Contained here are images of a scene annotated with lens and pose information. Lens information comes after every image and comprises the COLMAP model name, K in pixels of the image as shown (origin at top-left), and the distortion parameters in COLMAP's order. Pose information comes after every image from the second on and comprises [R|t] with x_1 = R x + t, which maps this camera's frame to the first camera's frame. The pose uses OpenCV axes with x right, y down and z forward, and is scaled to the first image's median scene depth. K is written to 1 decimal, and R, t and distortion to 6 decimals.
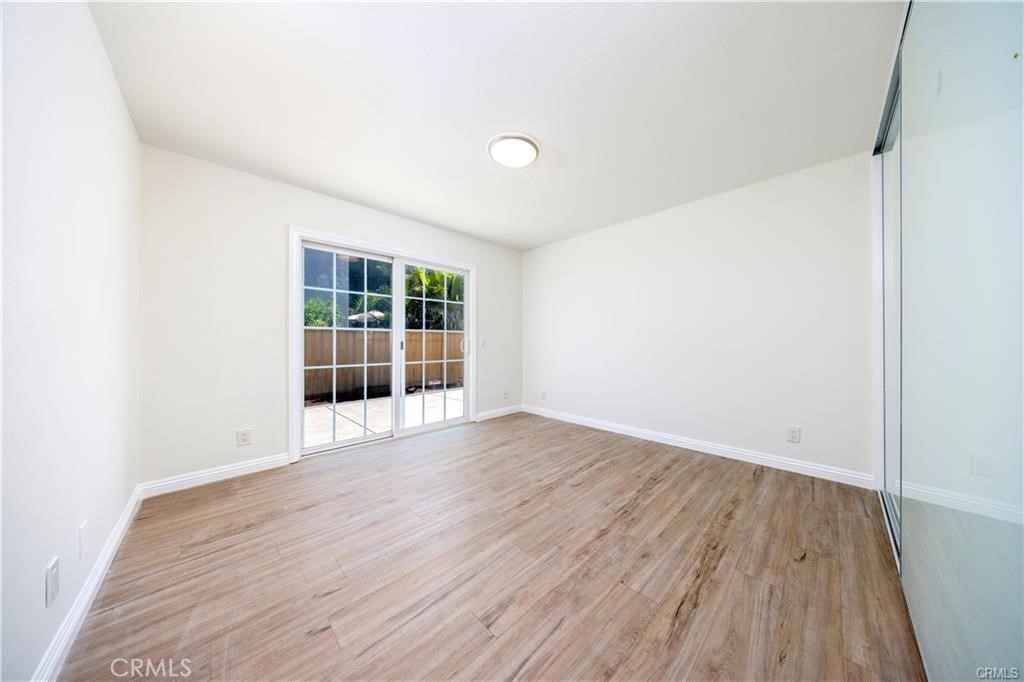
lens RADIAL K [[306.4, 0, 538.4], [0, 306.4, 336.6], [0, 0, 1]] dist [-0.002420, -0.000339]
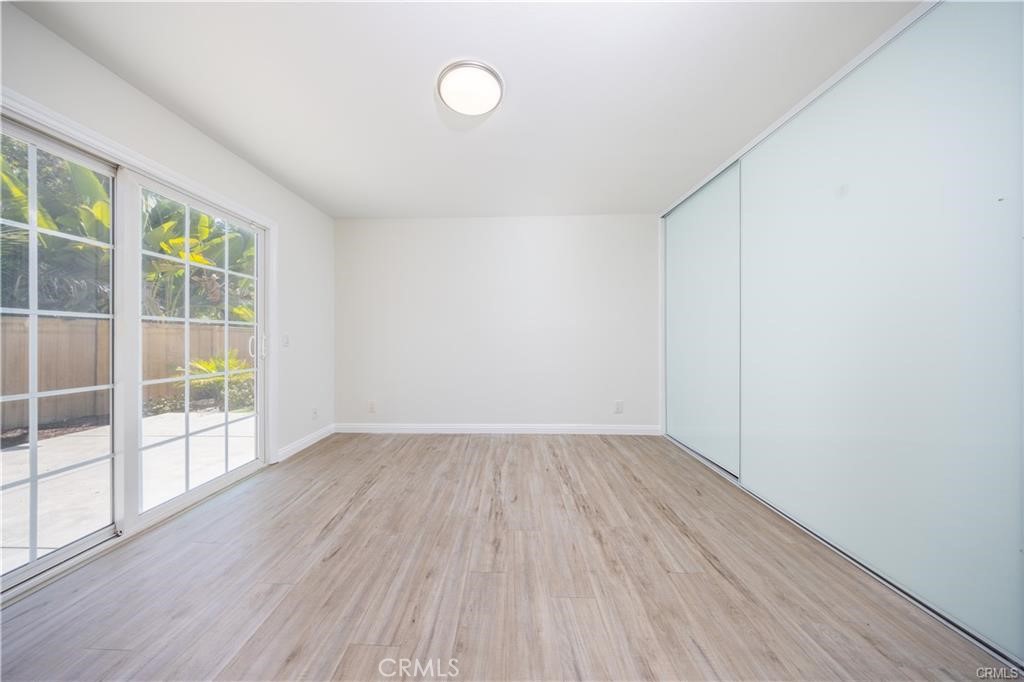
lens RADIAL K [[306.4, 0, 496.2], [0, 306.4, 336.2], [0, 0, 1]] dist [-0.002420, -0.000339]
pose [[0.752948, 0.003537, 0.658070, -0.613432], [-0.009055, 0.999947, 0.004986, 0.005384], [-0.658017, -0.009713, 0.752940, 0.444472]]
